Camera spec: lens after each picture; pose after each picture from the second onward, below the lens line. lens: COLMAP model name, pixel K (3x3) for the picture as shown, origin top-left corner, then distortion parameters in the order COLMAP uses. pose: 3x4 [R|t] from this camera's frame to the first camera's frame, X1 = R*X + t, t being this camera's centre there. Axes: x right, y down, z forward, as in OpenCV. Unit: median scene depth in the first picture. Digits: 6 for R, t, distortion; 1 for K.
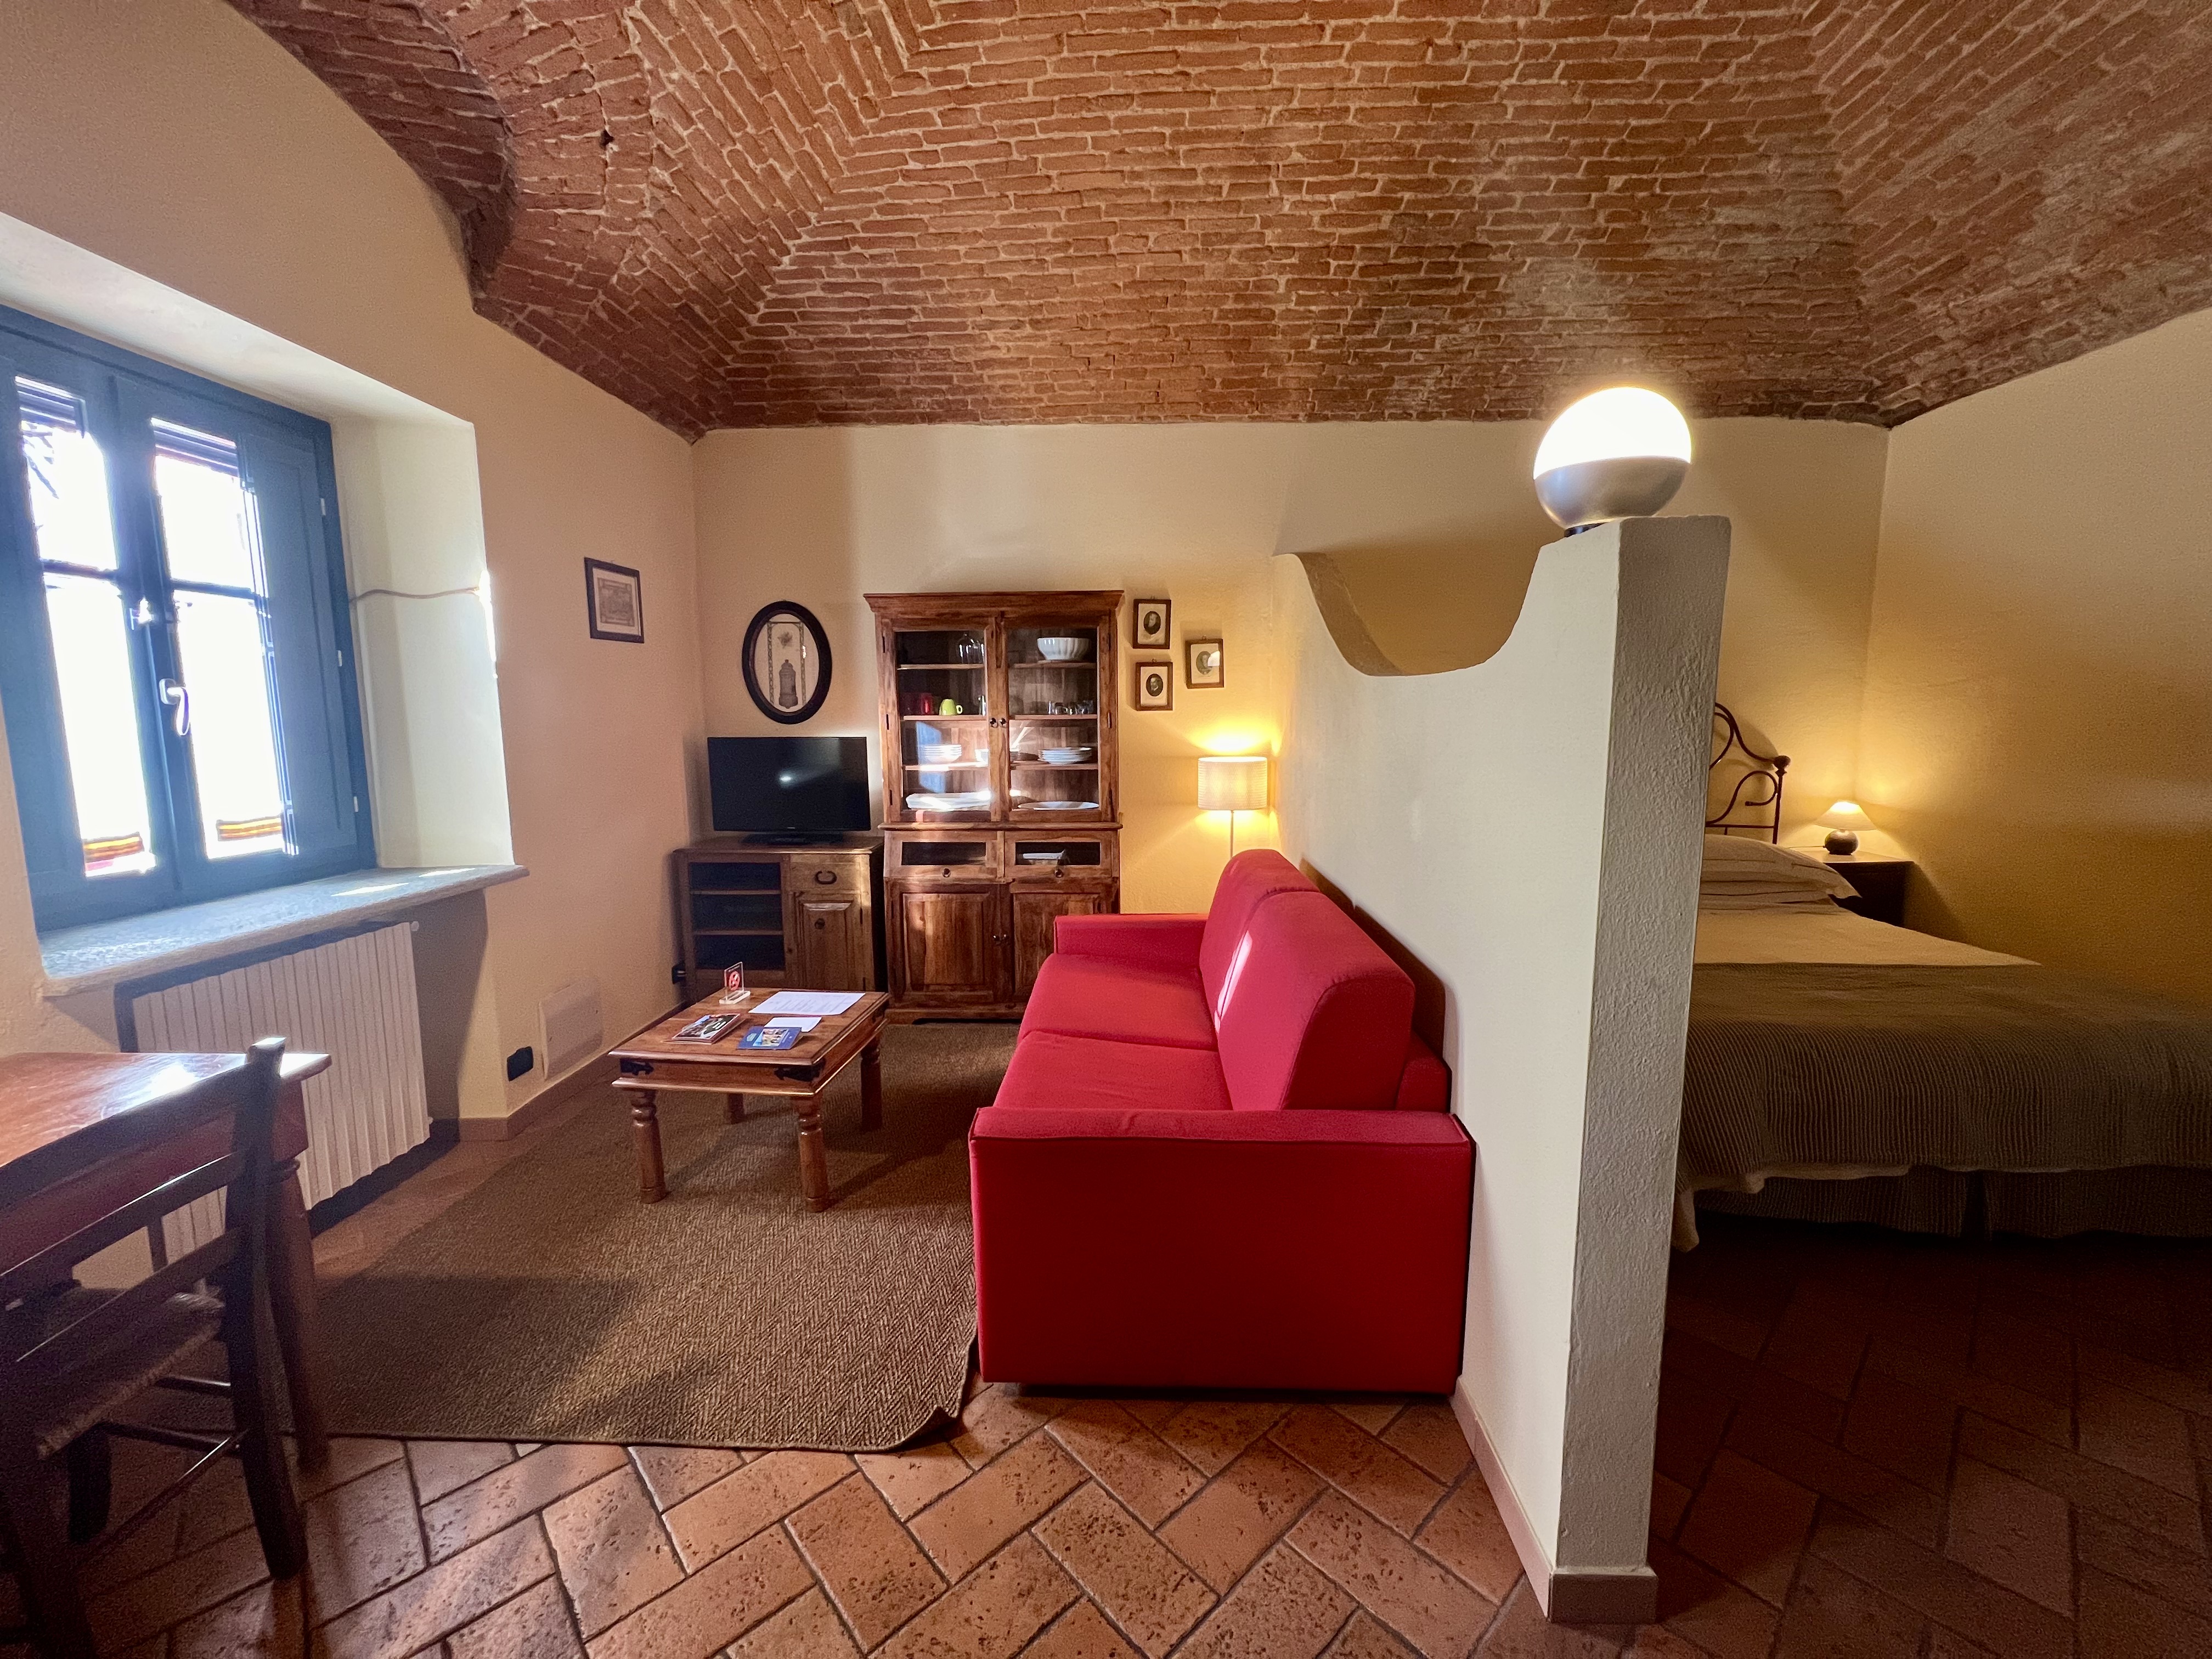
lens RADIAL K [[882.1, 0, 1096.1], [0, 882.1, 824.8], [0, 0, 1]] dist [-0.002831, -0.000090]
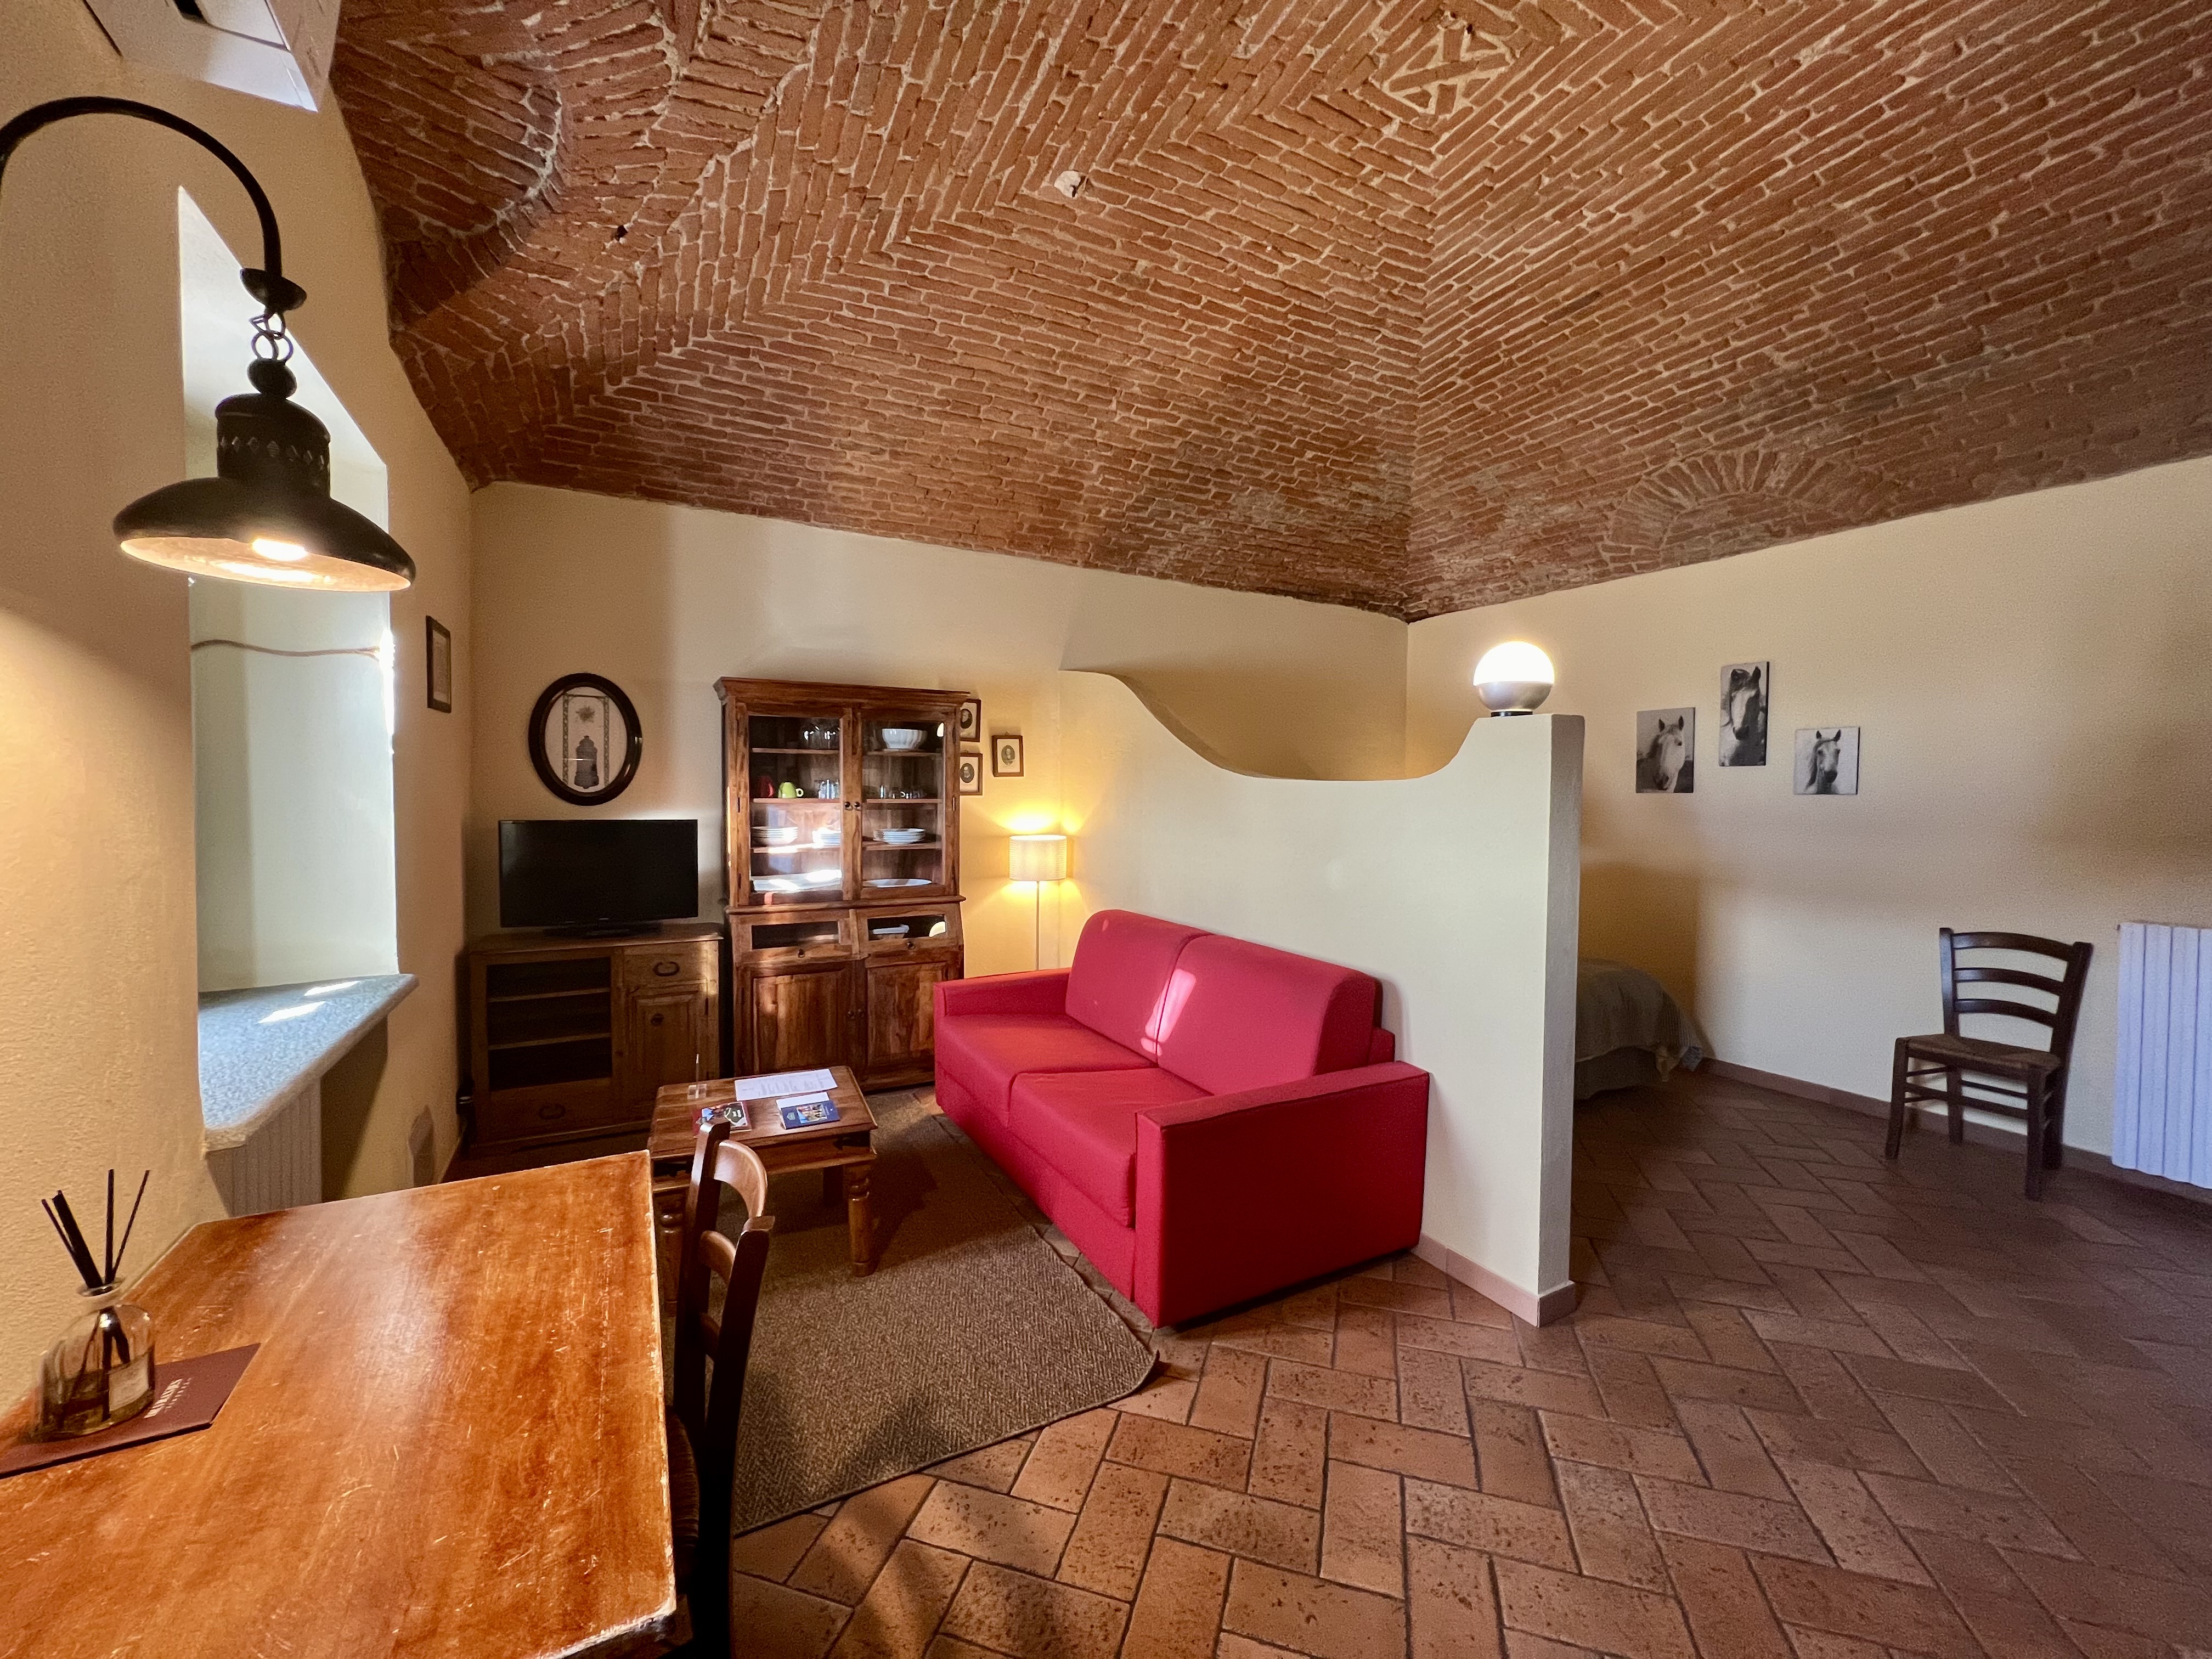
lens RADIAL K [[882.1, 0, 1096.1], [0, 882.1, 824.8], [0, 0, 1]] dist [-0.002831, -0.000090]
pose [[0.864628, -0.005469, 0.502383, -0.393974], [0.049646, 0.995977, -0.074602, -0.000249], [-0.499954, 0.089444, 0.861421, -0.053625]]
